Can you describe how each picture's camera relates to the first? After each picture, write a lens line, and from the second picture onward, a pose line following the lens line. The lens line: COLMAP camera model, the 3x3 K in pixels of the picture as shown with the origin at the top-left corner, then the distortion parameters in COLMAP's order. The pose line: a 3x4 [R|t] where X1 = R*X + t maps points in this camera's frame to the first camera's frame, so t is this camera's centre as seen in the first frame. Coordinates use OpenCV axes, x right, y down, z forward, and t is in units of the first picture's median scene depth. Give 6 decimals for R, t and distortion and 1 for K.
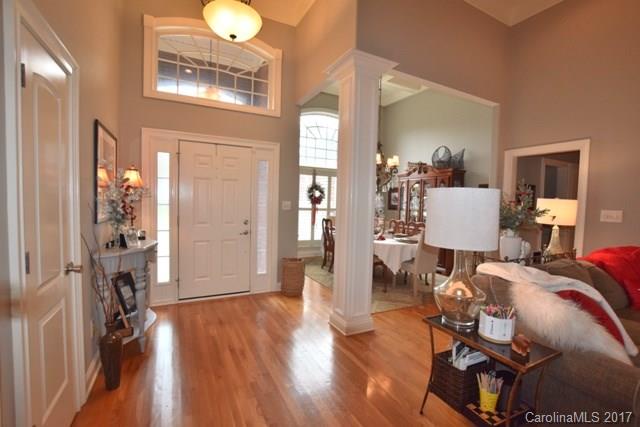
lens RADIAL K [[281.0, 0, 322.1], [0, 281.0, 211.6], [0, 0, 1]] dist [-0.013353, -0.001110]
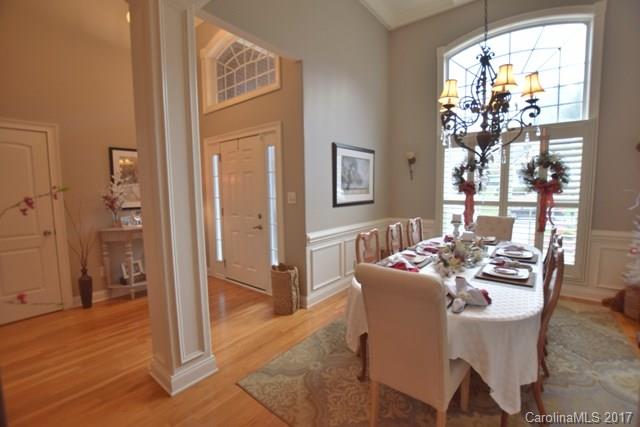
lens RADIAL K [[281.0, 0, 320.7], [0, 281.0, 212.6], [0, 0, 1]] dist [-0.013353, -0.001110]
pose [[0.385304, 0.051813, -0.921334, 0.693144], [-0.011071, 0.998610, 0.051529, -0.025349], [0.922723, -0.009654, 0.385342, 0.863430]]
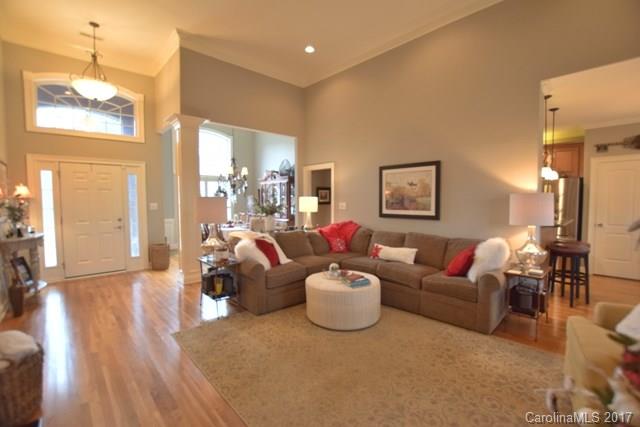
lens RADIAL K [[281.0, 0, 315.9], [0, 281.0, 213.0], [0, 0, 1]] dist [-0.013353, -0.001110]
pose [[0.968522, -0.041690, 0.245414, 0.341305], [0.038020, 0.999083, 0.019676, 0.015850], [-0.246009, -0.009726, 0.969219, -0.590682]]
